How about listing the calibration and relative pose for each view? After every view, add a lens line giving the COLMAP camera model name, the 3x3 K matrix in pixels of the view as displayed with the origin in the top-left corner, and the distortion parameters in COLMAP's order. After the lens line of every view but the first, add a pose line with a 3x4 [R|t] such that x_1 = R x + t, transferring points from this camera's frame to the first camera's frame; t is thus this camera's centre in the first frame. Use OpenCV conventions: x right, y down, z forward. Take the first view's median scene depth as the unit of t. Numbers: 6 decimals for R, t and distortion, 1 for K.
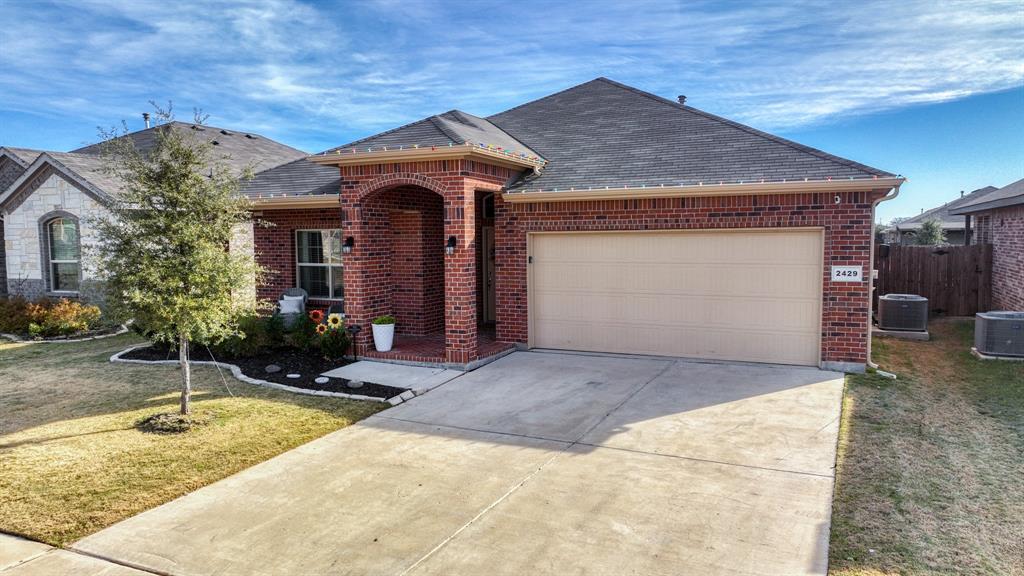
lens RADIAL K [[728.2, 0, 508.5], [0, 728.2, 293.1], [0, 0, 1]] dist [0.001738, 0.017500]
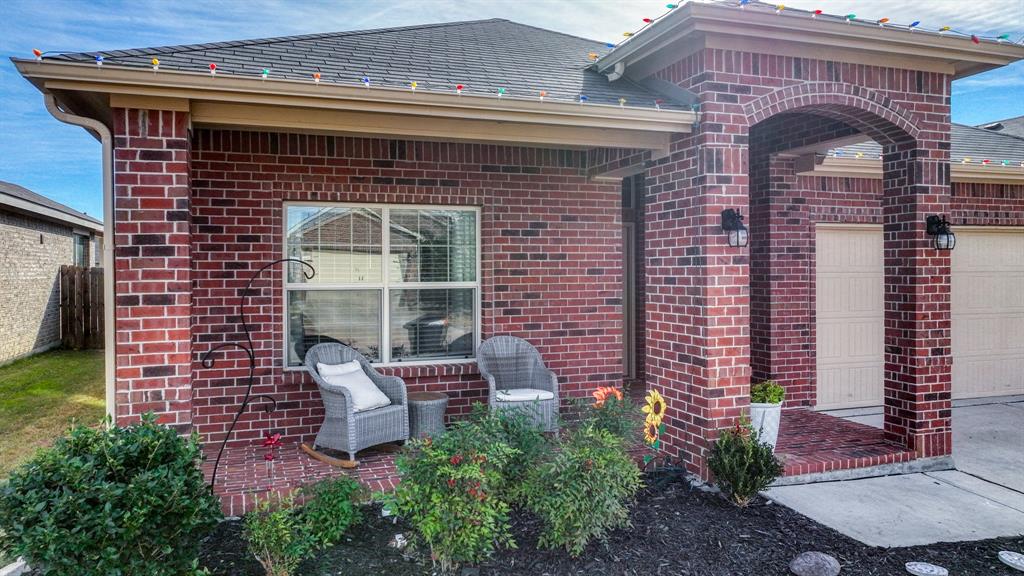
lens RADIAL K [[728.2, 0, 518.9], [0, 728.2, 277.9], [0, 0, 1]] dist [0.001738, 0.017500]
pose [[0.709515, -0.000536, 0.704690, -0.618947], [0.054514, 0.997045, -0.054129, -0.019233], [-0.702579, 0.076821, 0.707447, 0.782449]]
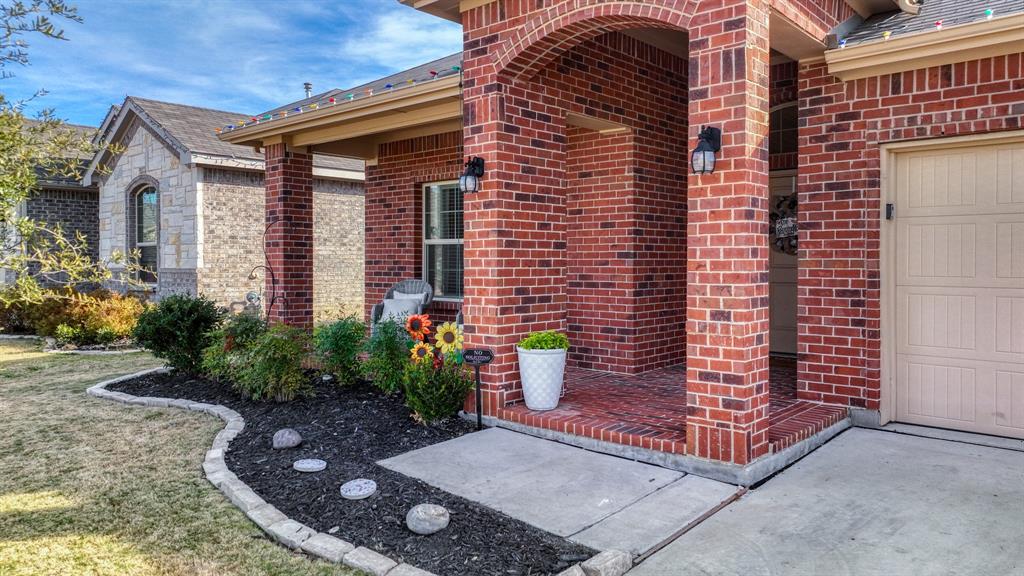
lens RADIAL K [[728.2, 0, 507.0], [0, 728.2, 271.3], [0, 0, 1]] dist [0.001738, 0.017500]
pose [[0.956080, 0.013652, -0.292787, -0.061558], [-0.031893, 0.997829, -0.057617, 0.021772], [0.291364, 0.064424, 0.954440, 0.565612]]
